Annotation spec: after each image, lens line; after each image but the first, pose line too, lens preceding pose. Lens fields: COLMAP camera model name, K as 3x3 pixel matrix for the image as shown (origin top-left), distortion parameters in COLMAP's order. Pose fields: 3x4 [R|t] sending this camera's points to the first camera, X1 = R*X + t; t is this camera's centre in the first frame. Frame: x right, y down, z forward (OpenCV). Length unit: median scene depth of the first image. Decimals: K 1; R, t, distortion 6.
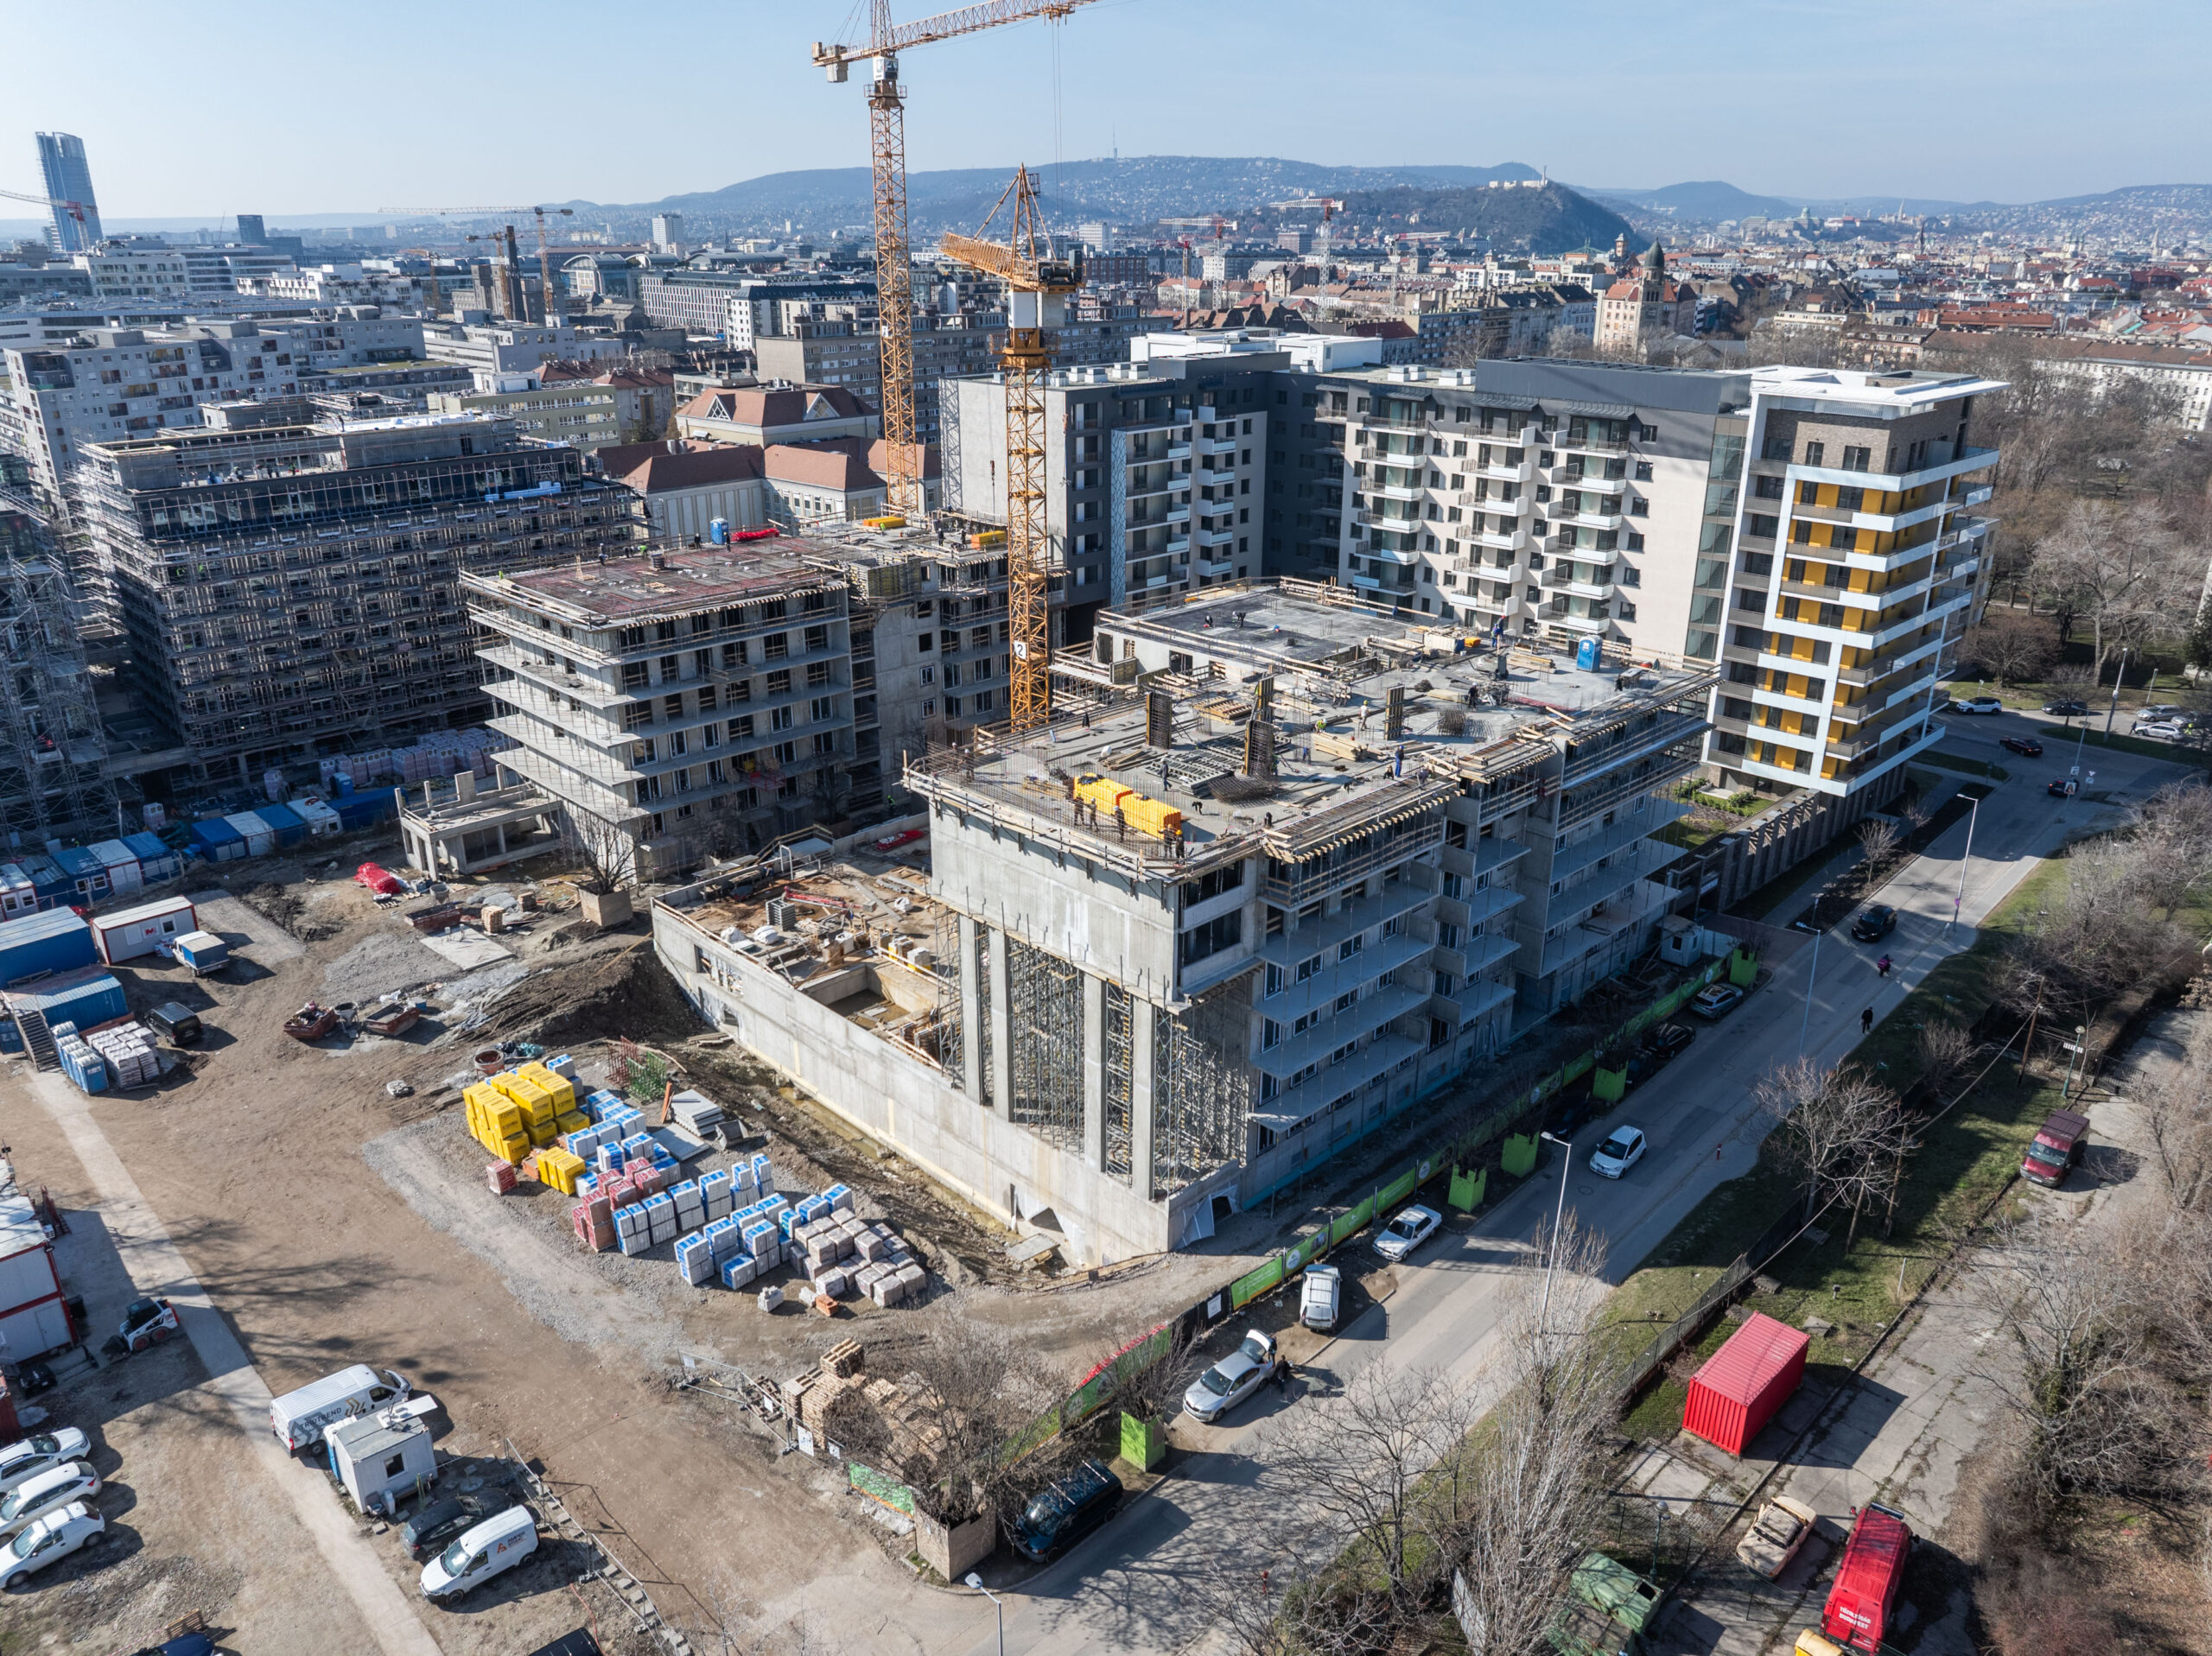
lens RADIAL K [[1552.5, 0, 1104.7], [0, 1552.5, 821.0], [0, 0, 1]] dist [-0.031941, -0.004468]
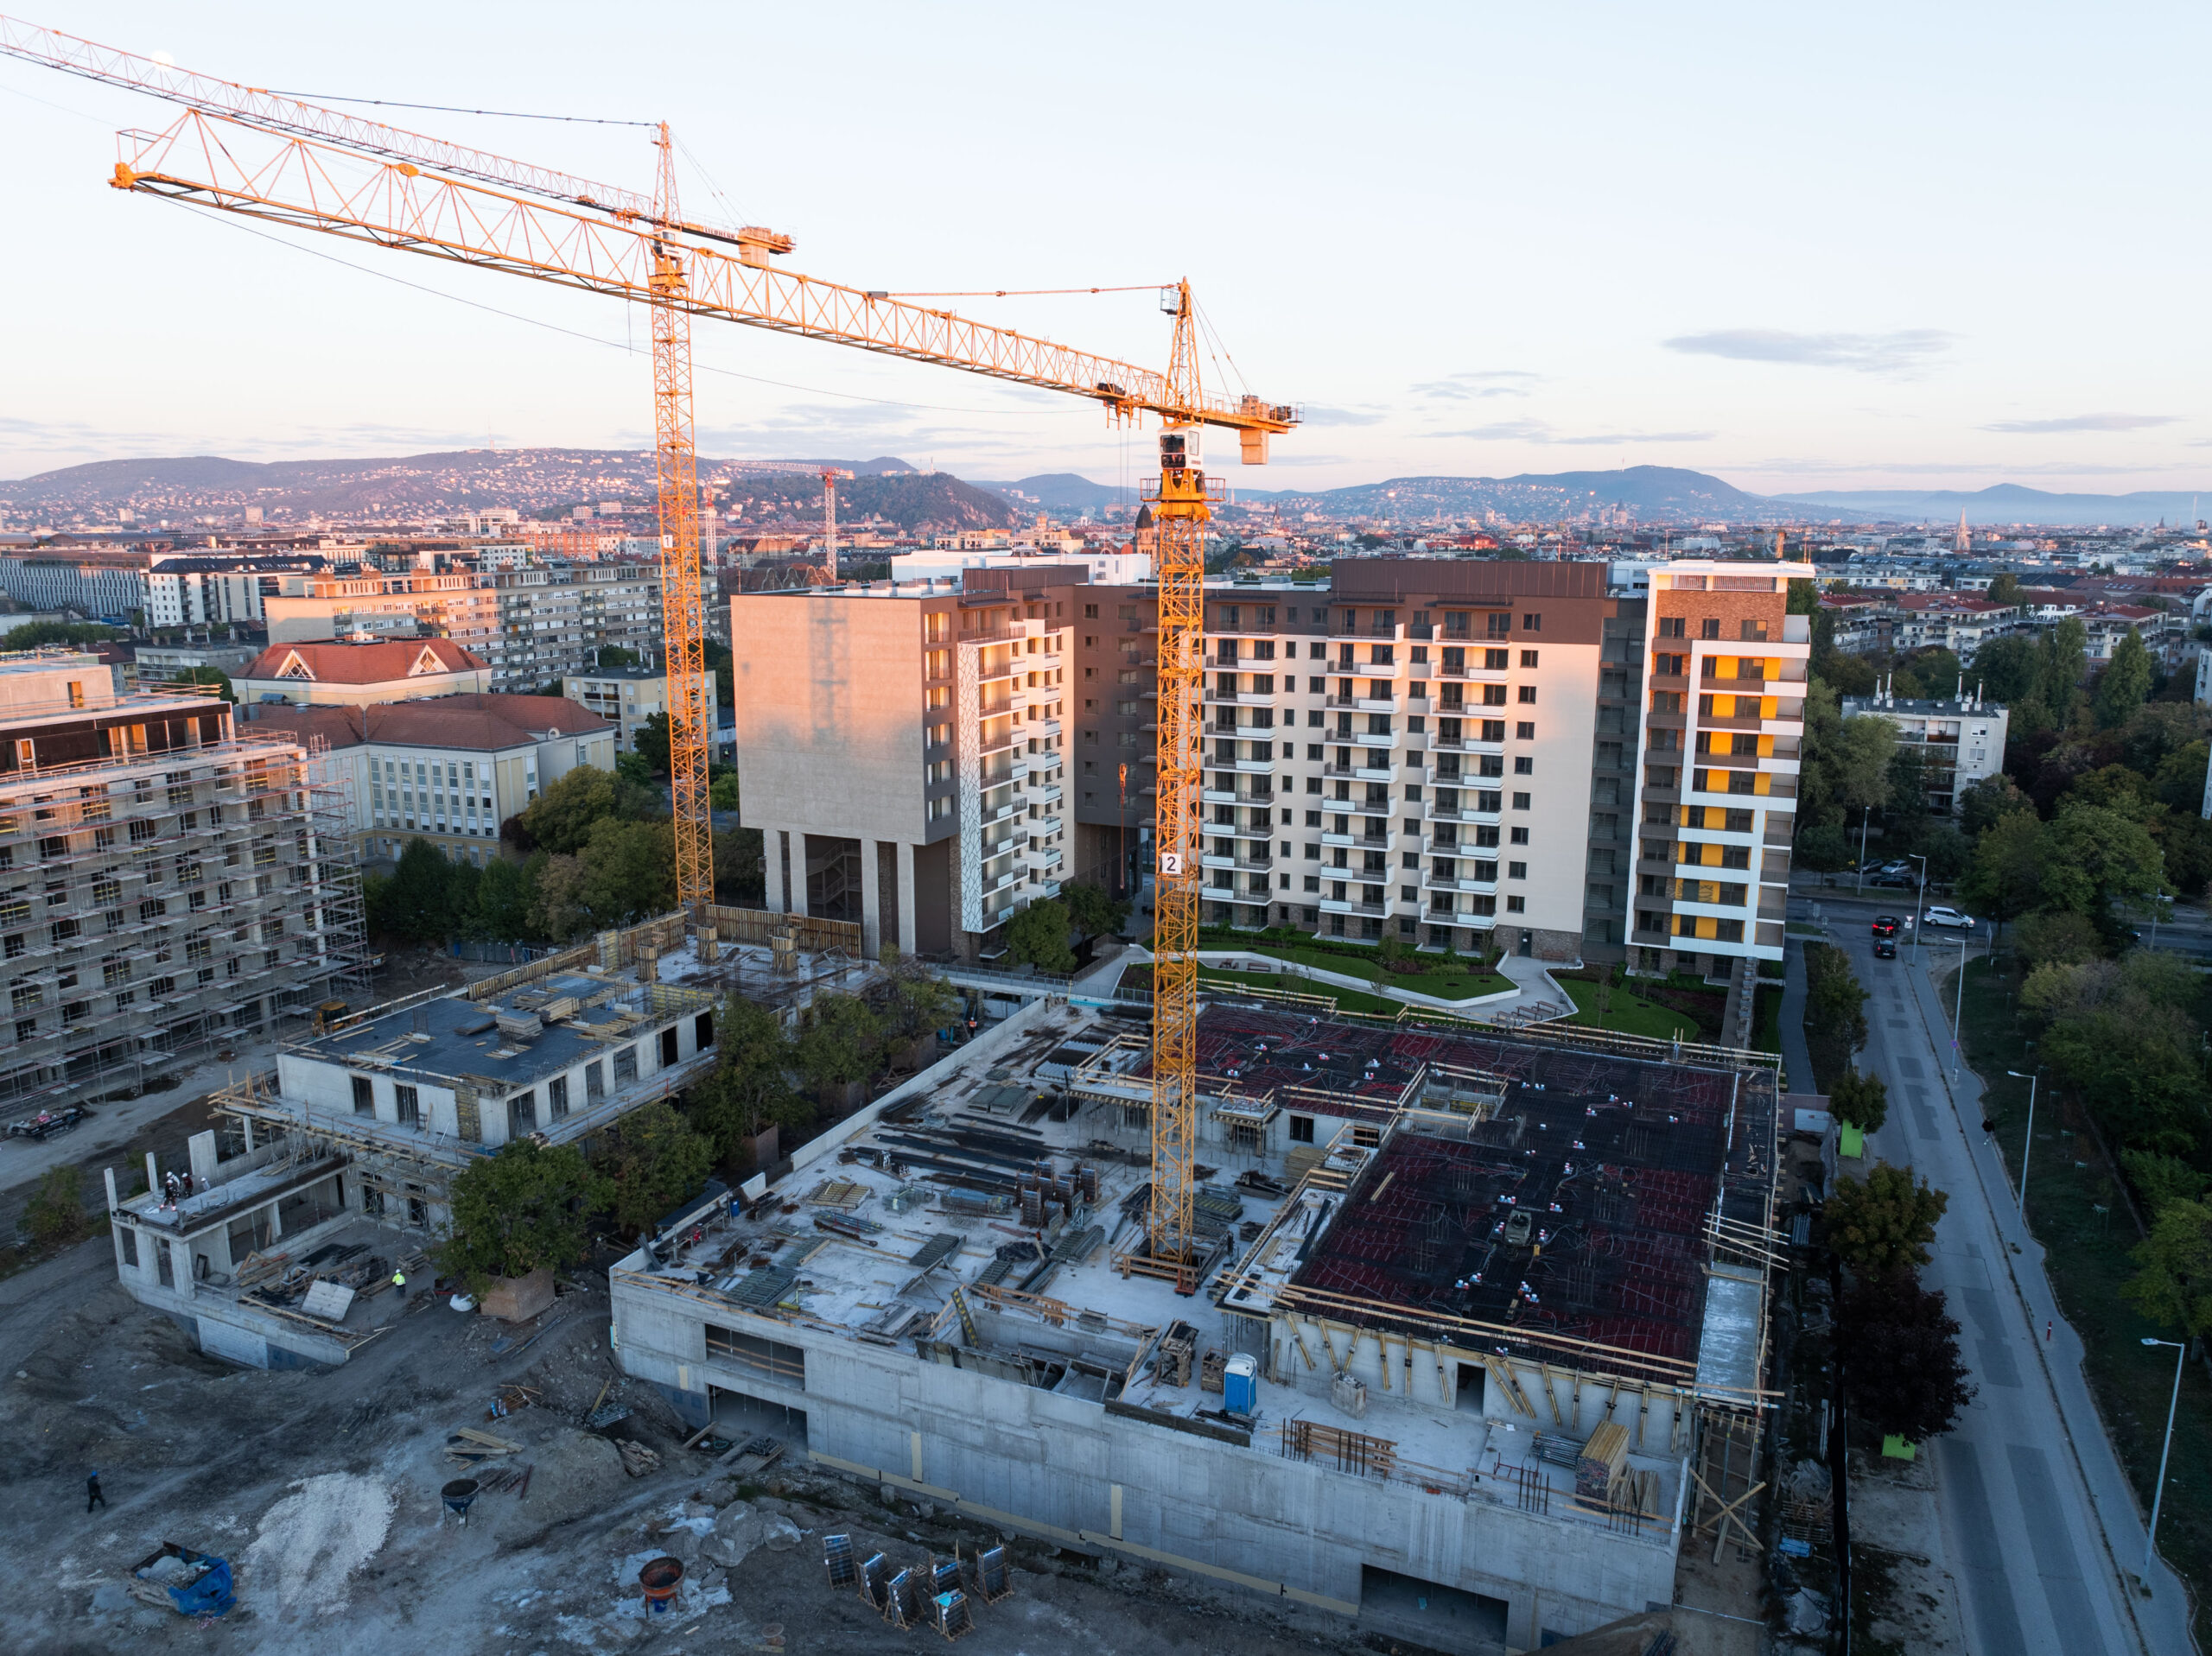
lens RADIAL K [[1552.5, 0, 1103.9], [0, 1552.5, 821.1], [0, 0, 1]] dist [-0.031941, -0.004468]
pose [[0.928896, -0.070487, 0.363571, -0.276113], [0.132158, 0.980174, -0.147623, -0.013901], [-0.345957, 0.185176, 0.919795, 0.200680]]
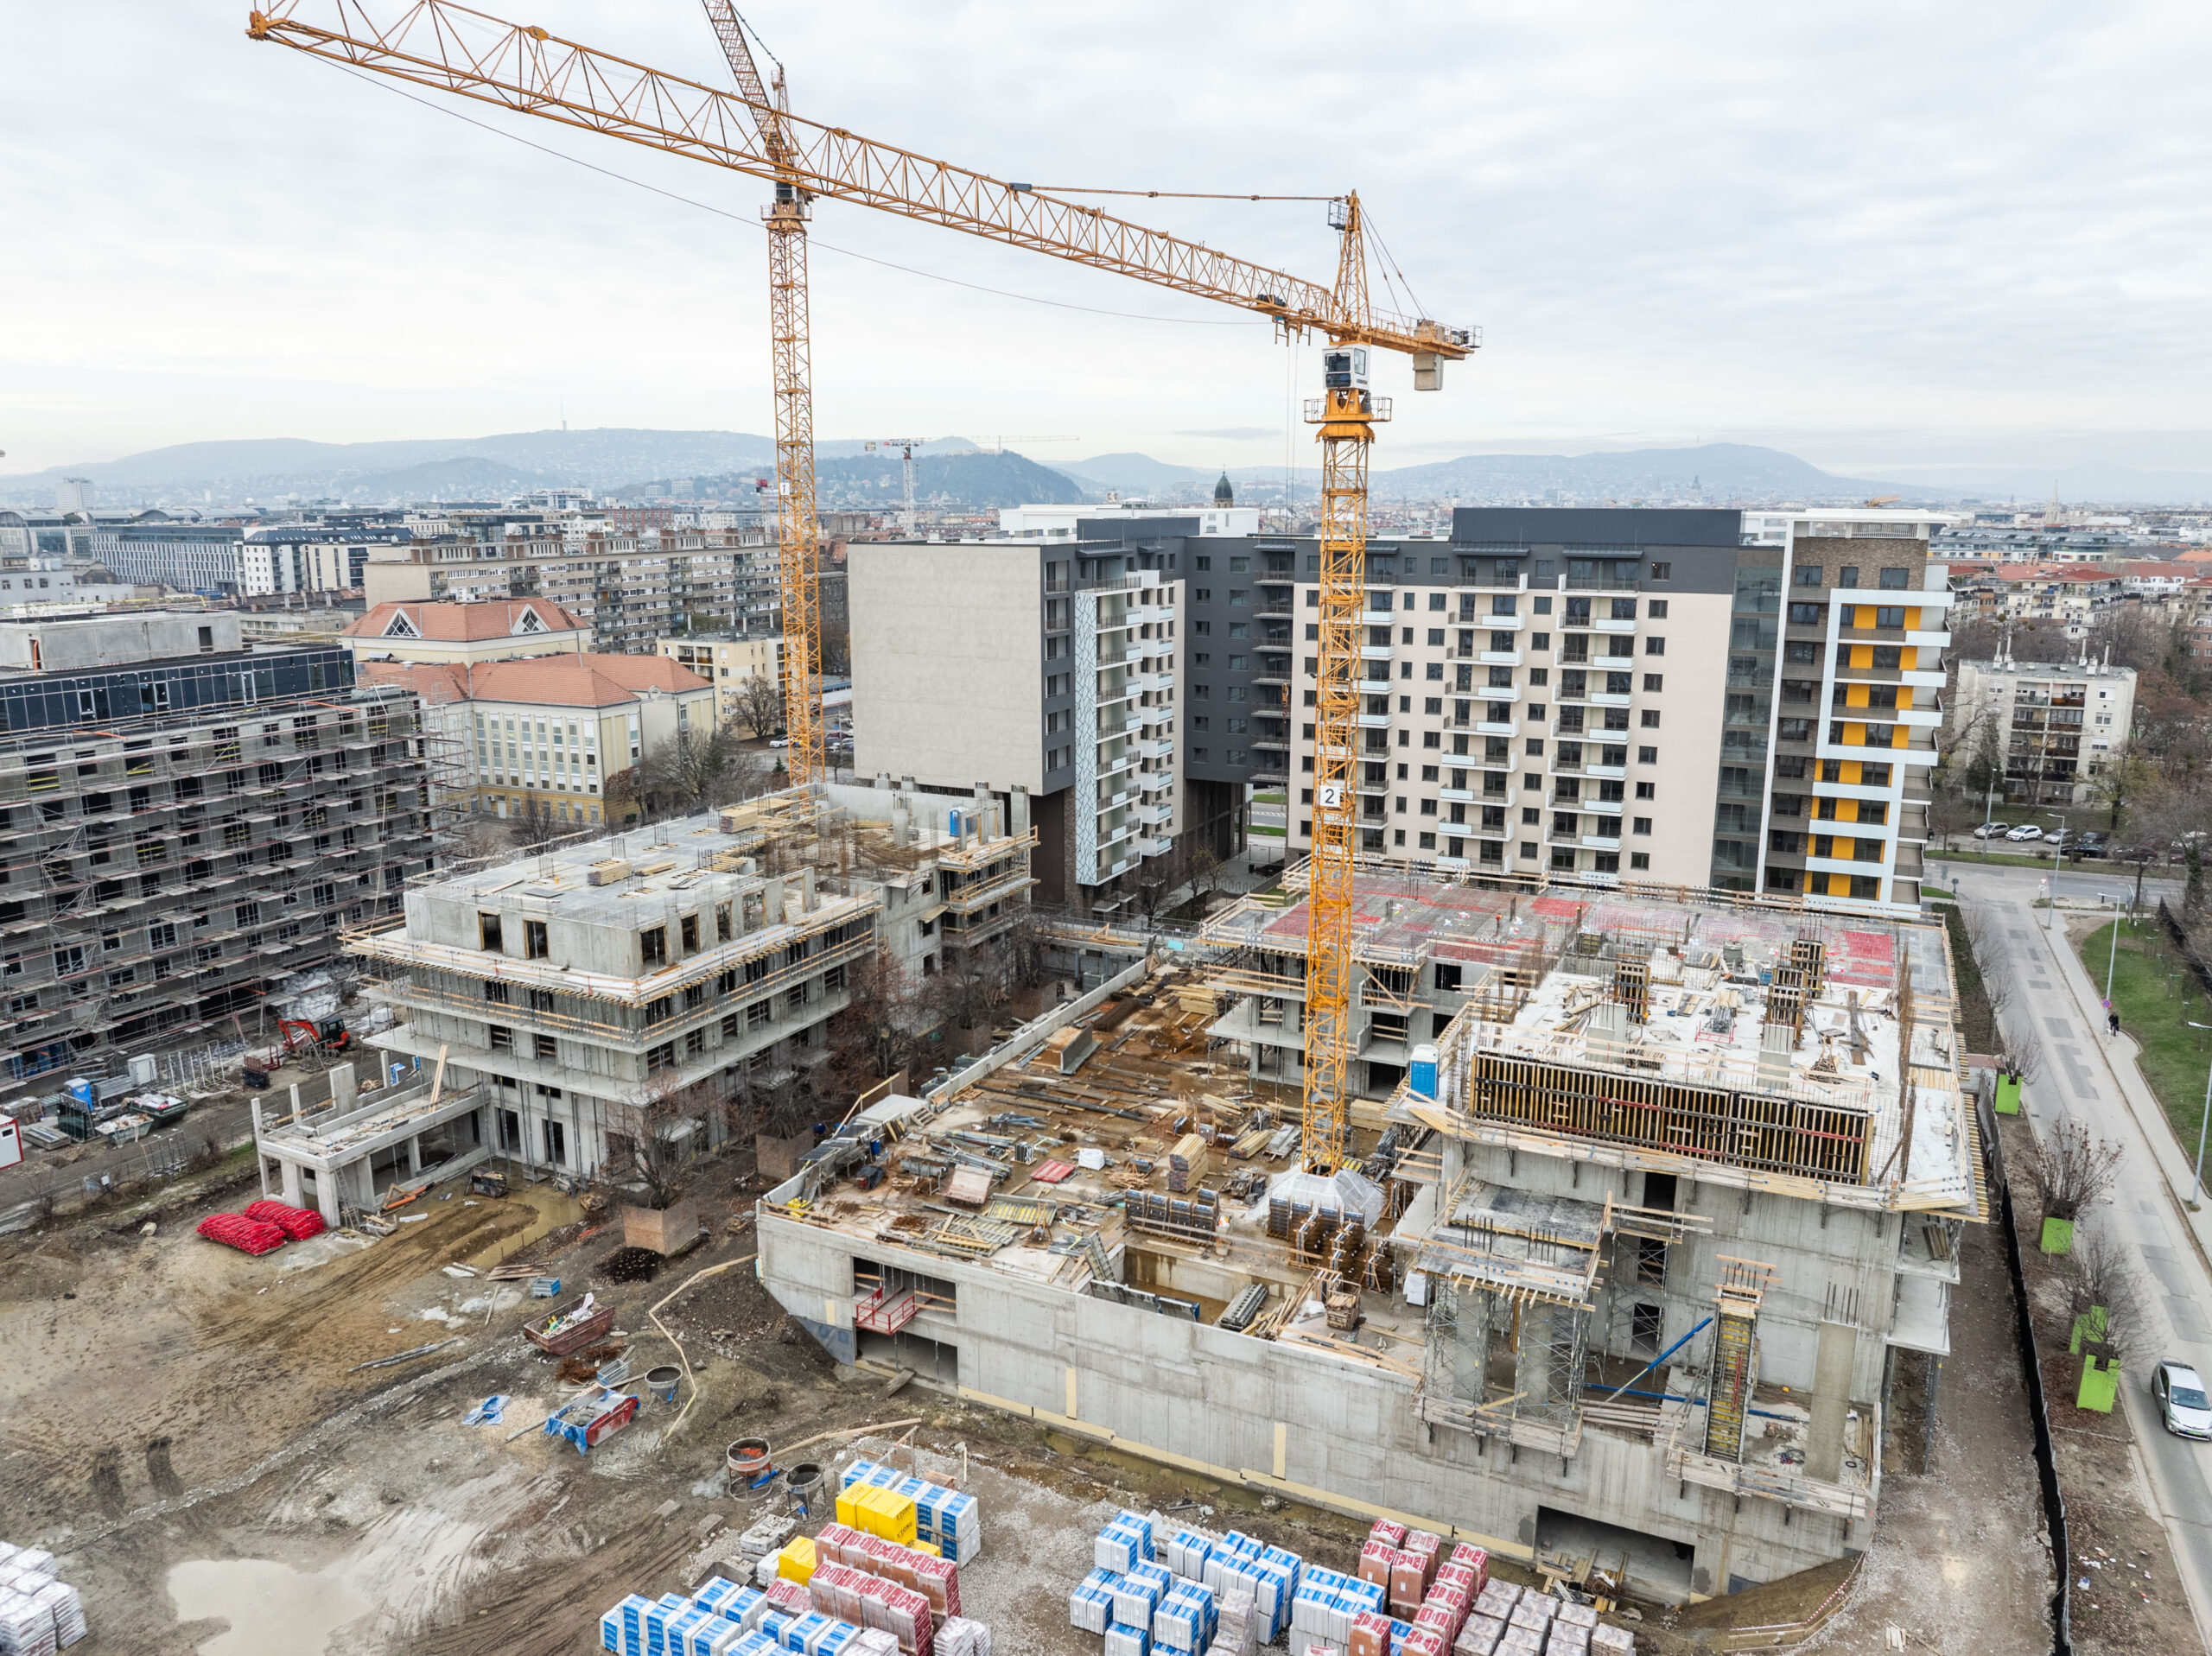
lens RADIAL K [[1552.5, 0, 1105.1], [0, 1552.5, 819.8], [0, 0, 1]] dist [-0.031941, -0.004468]
pose [[0.943102, -0.069110, 0.325241, -0.305714], [0.120613, 0.982644, -0.140940, -0.001629], [-0.309856, 0.172149, 0.935069, 0.224749]]
